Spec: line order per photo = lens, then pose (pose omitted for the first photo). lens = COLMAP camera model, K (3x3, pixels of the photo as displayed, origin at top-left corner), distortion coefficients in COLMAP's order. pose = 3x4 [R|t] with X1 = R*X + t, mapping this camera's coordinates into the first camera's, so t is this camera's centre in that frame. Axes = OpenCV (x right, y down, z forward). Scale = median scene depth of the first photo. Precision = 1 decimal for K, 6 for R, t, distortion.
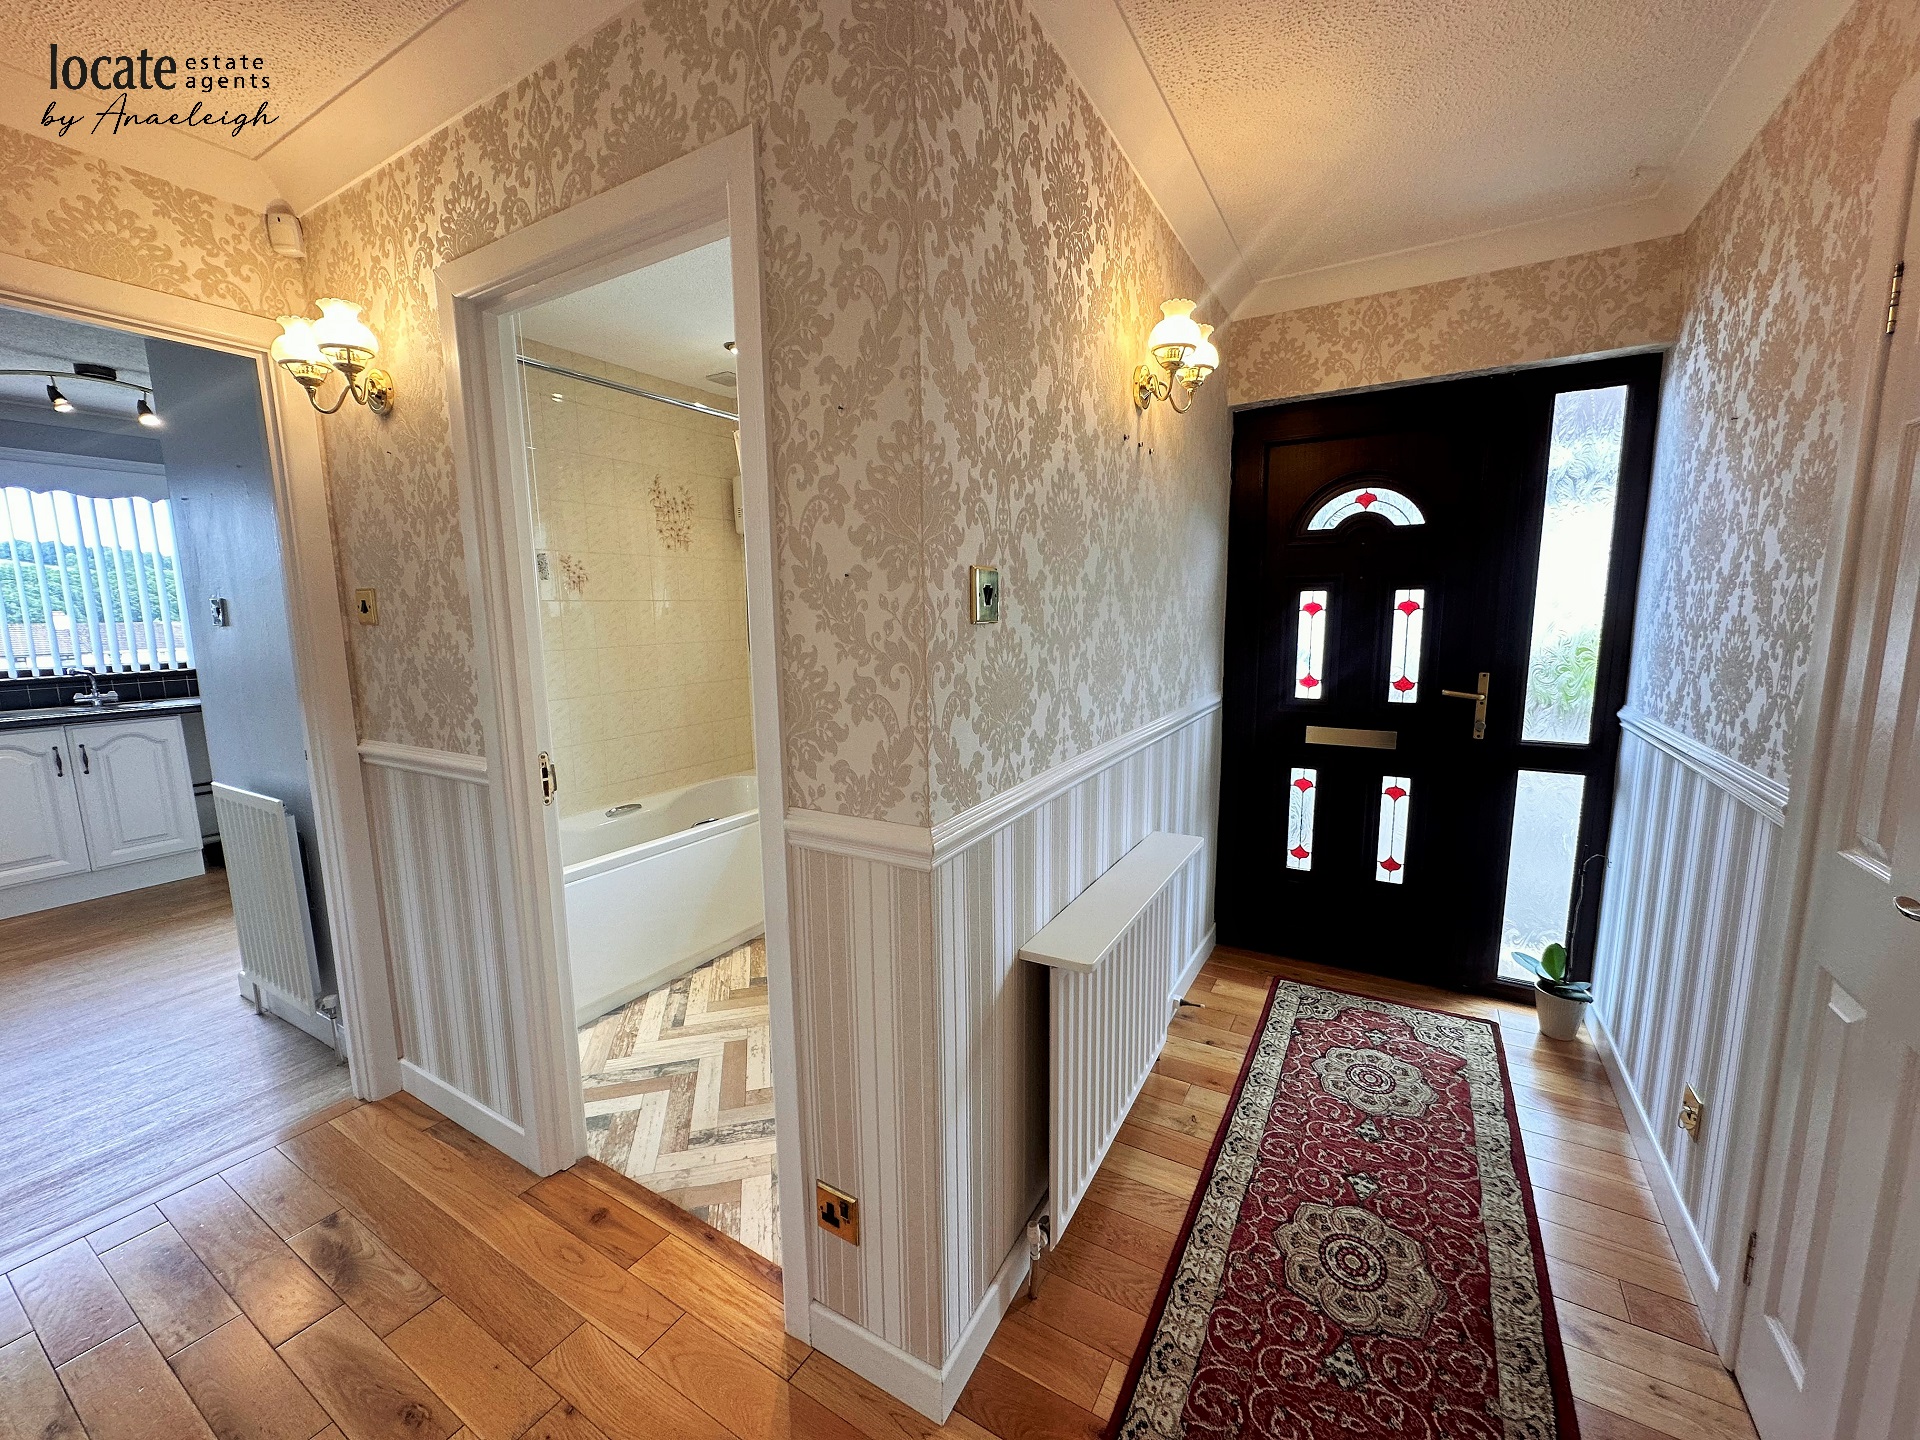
lens RADIAL K [[762.7, 0, 952.4], [0, 762.7, 722.5], [0, 0, 1]] dist [-0.009546, -0.000243]
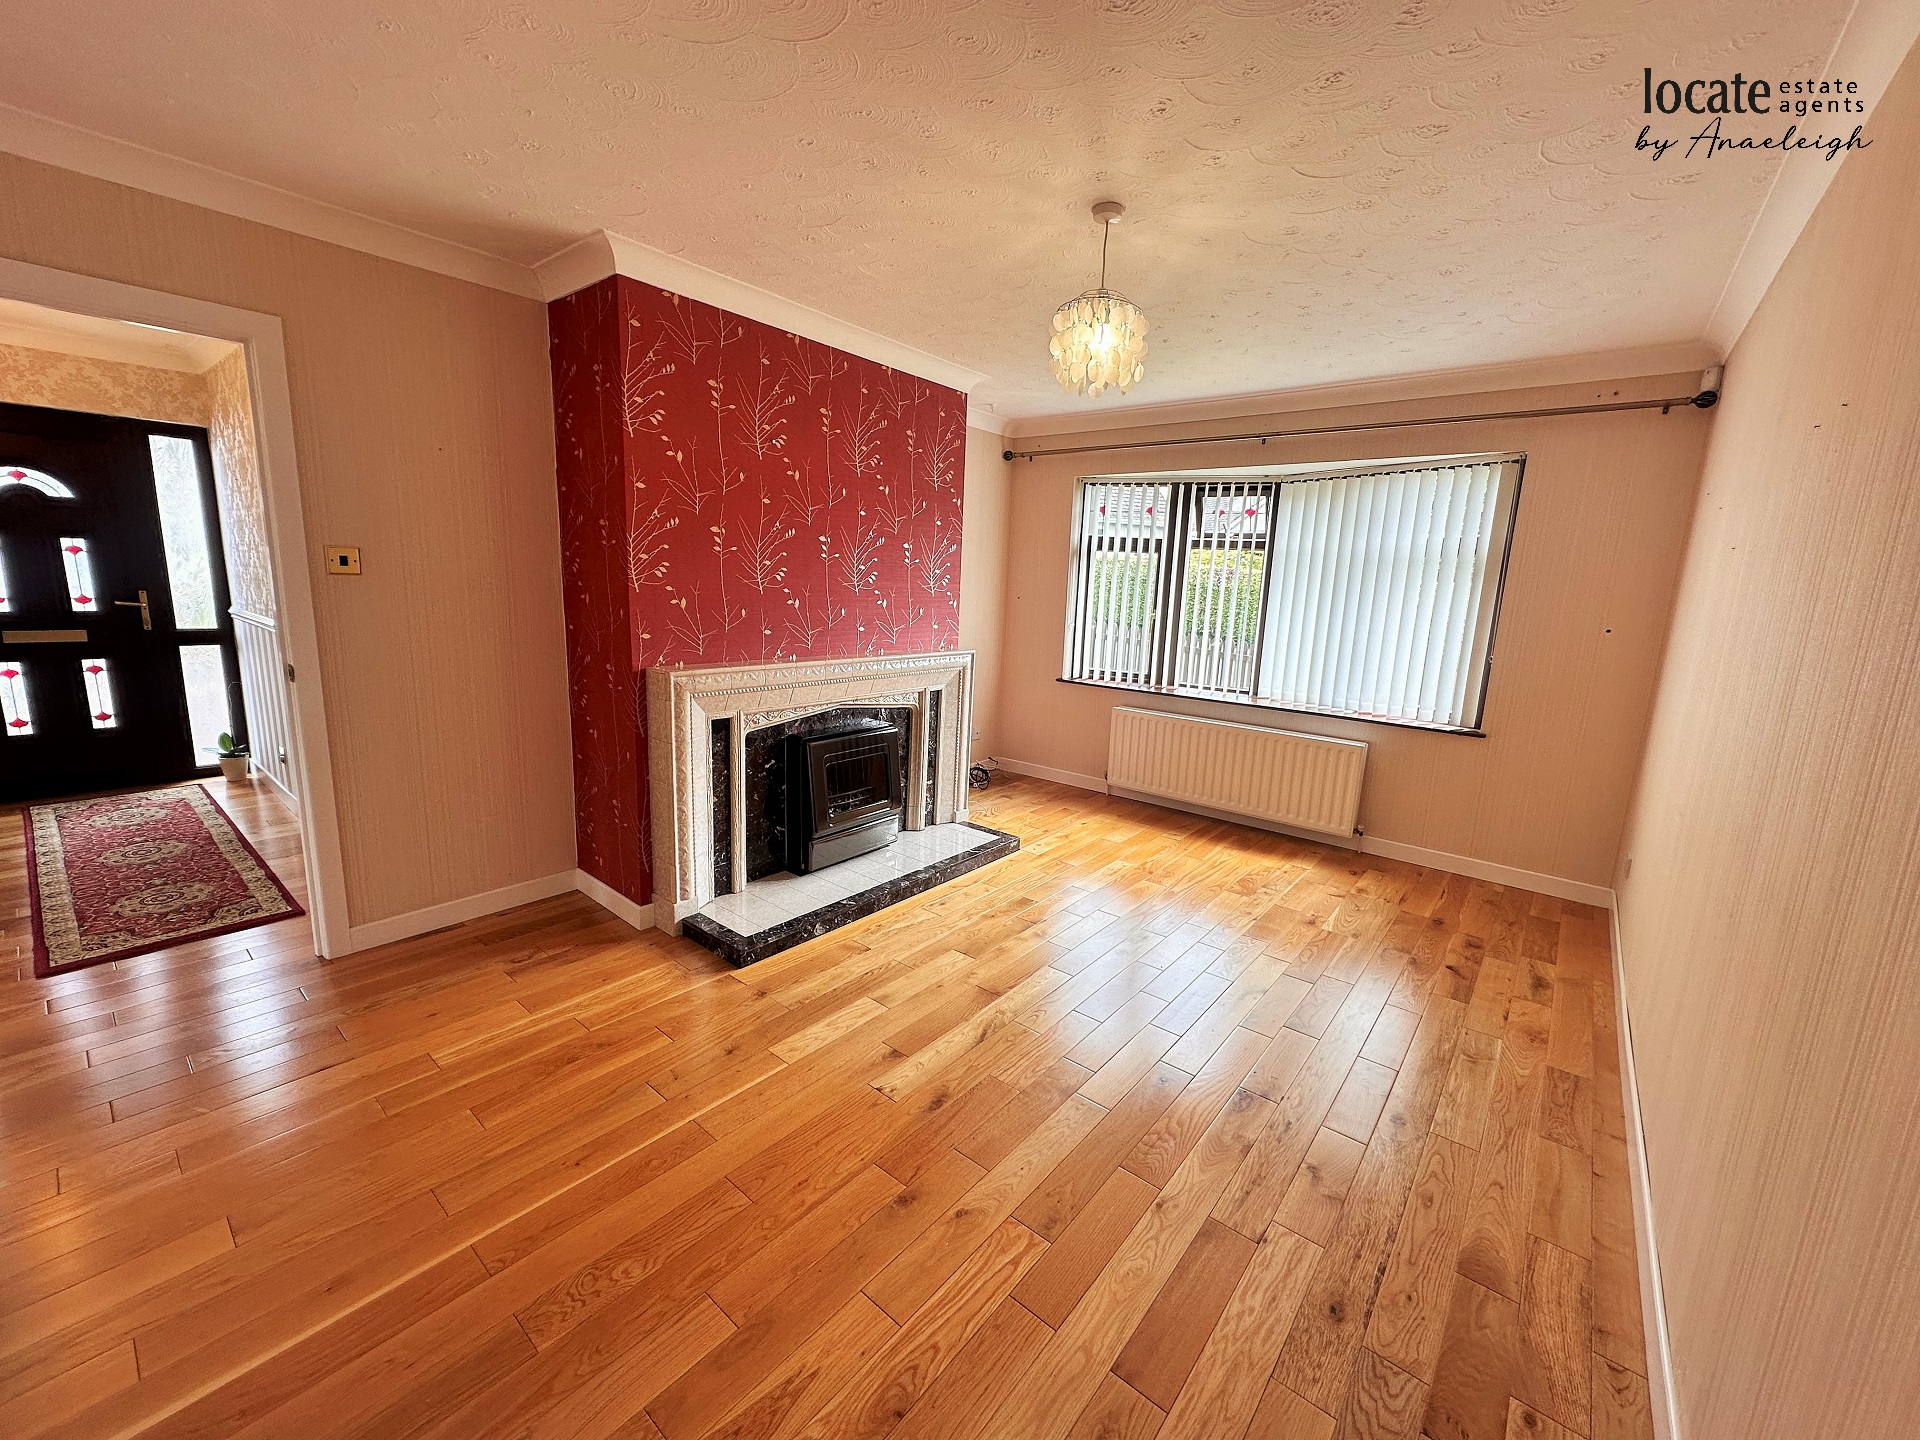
lens RADIAL K [[766.8, 0, 958.7], [0, 766.8, 722.1], [0, 0, 1]] dist [-0.006554, 0.001628]
pose [[0.144718, -0.160658, 0.976343, -0.897993], [0.108387, 0.983367, 0.145748, 0.205091], [-0.983519, 0.084731, 0.159724, -1.254456]]
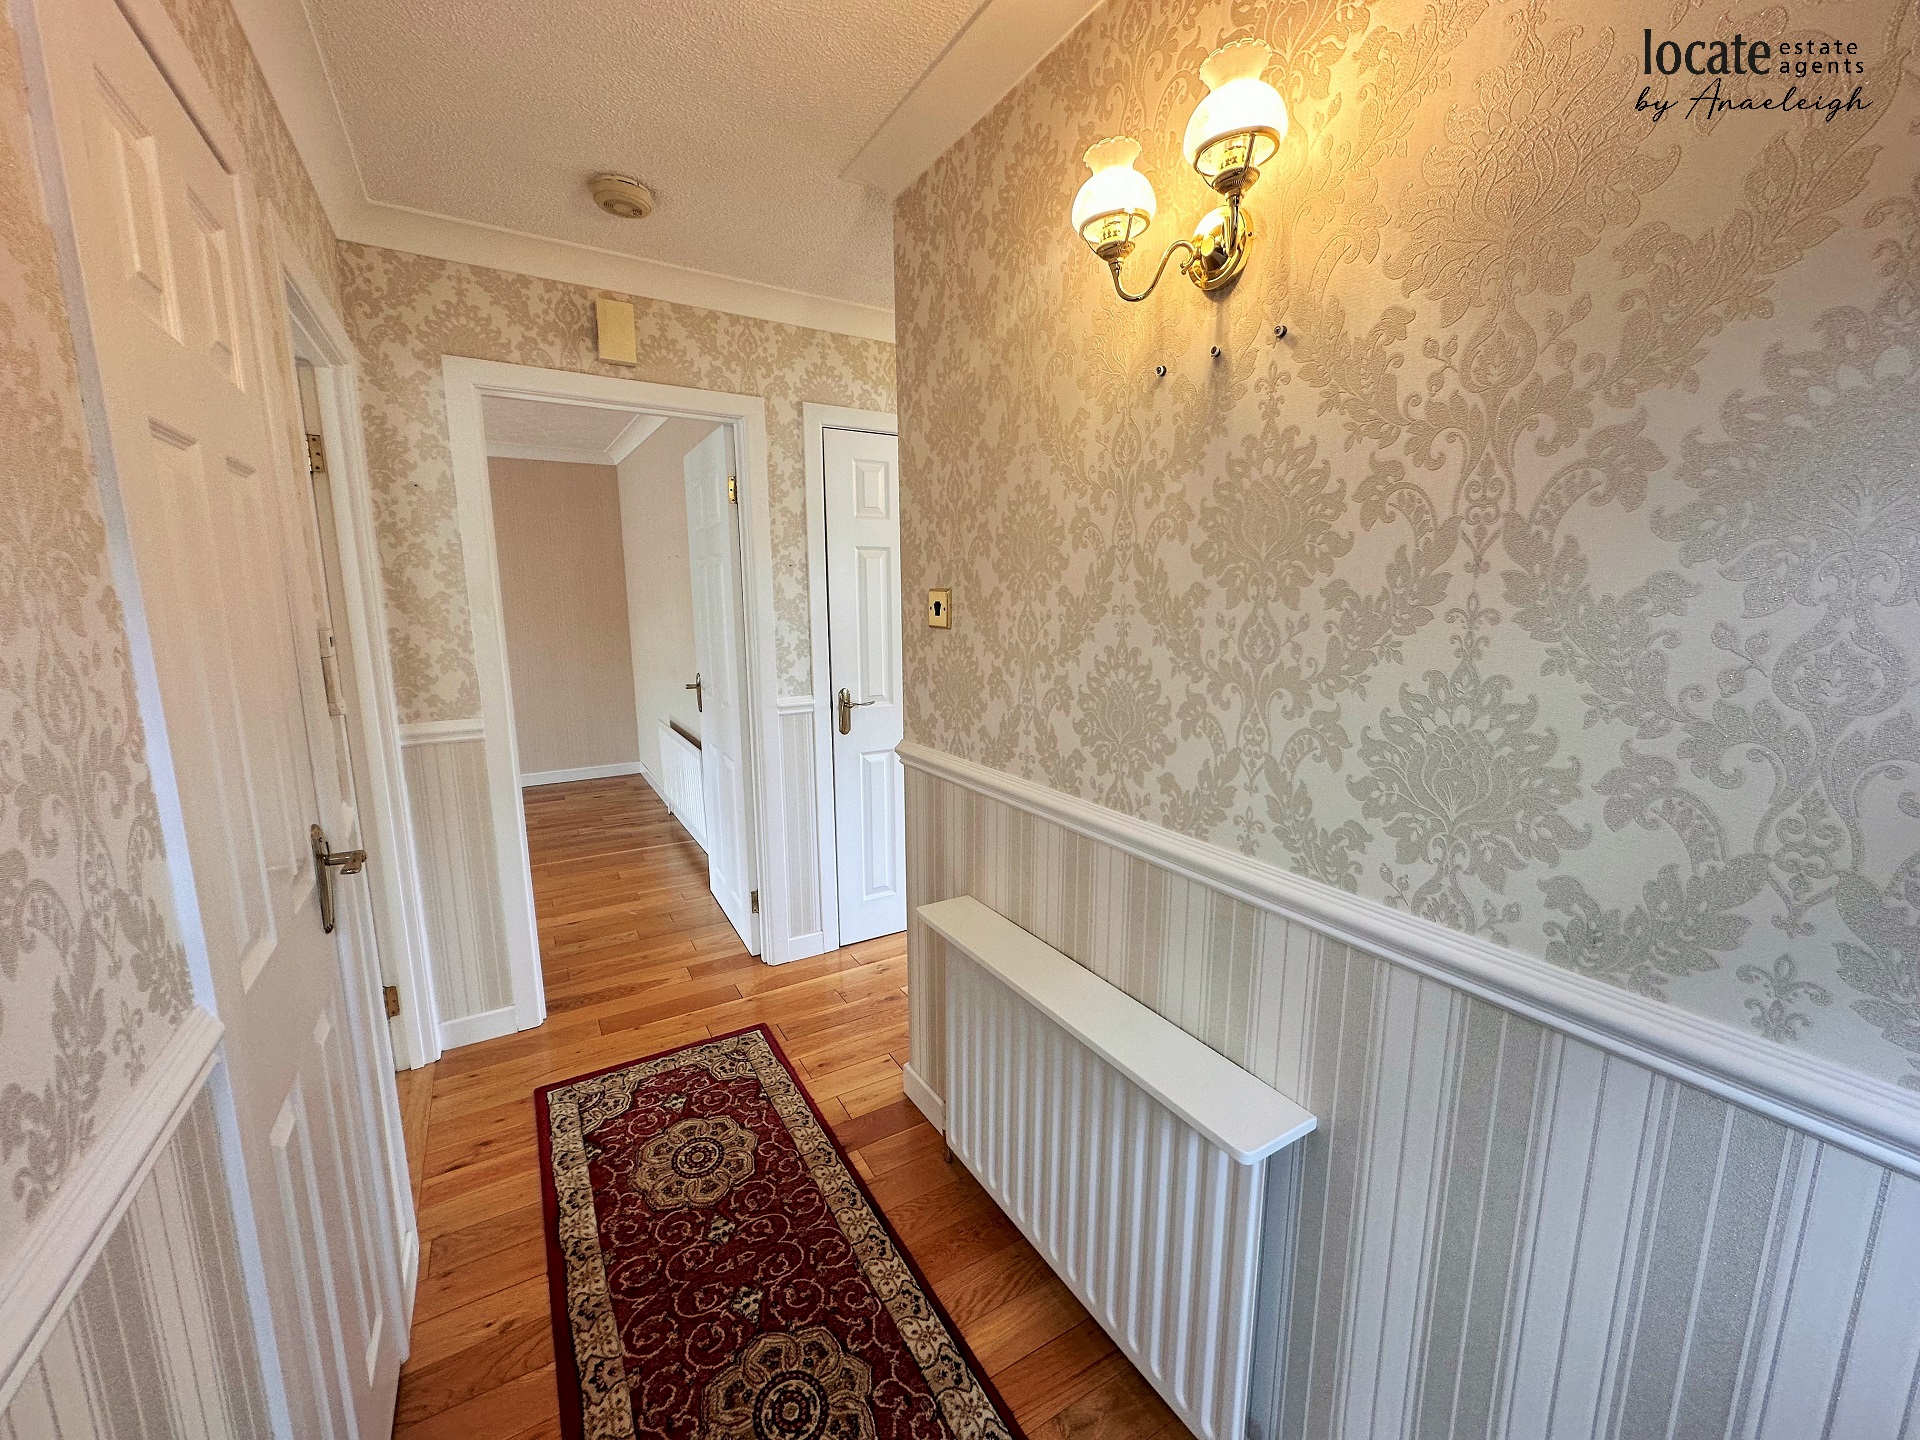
lens RADIAL K [[762.7, 0, 952.4], [0, 762.7, 722.5], [0, 0, 1]] dist [-0.009546, -0.000243]
pose [[-0.476481, 0.158976, -0.864692, 0.774912], [-0.129041, 0.960219, 0.247646, -0.187706], [0.869663, 0.229579, -0.437012, 0.996114]]
